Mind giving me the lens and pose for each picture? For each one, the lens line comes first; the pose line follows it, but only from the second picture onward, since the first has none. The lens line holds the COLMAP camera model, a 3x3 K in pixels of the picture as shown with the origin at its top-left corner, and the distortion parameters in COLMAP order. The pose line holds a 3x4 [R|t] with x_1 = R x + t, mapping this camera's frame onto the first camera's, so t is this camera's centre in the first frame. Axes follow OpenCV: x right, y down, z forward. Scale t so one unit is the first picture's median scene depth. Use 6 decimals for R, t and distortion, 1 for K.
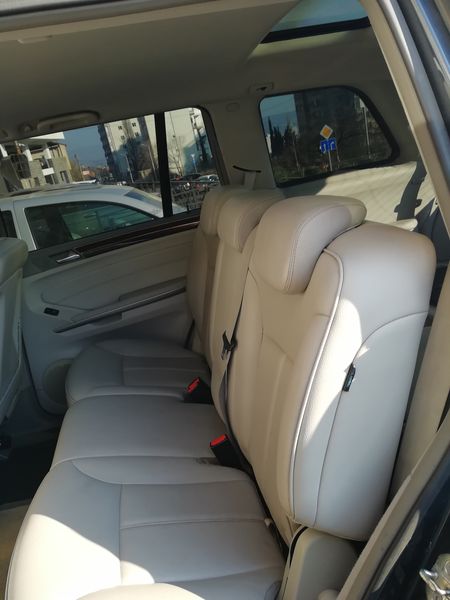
lens RADIAL K [[490.2, 0, 202.8], [0, 490.2, 300.2], [0, 0, 1]] dist [0.000002, 0.188346]
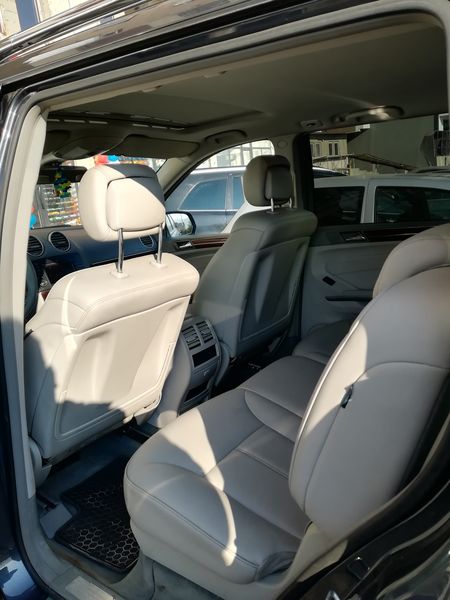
lens RADIAL K [[474.3, 0, 222.6], [0, 474.3, 303.7], [0, 0, 1]] dist [0.004109, 0.013366]
pose [[0.712432, 0.308958, -0.630068, 0.257438], [-0.266060, 0.949751, 0.164877, -0.048507], [0.649348, 0.050172, 0.758834, 0.013776]]
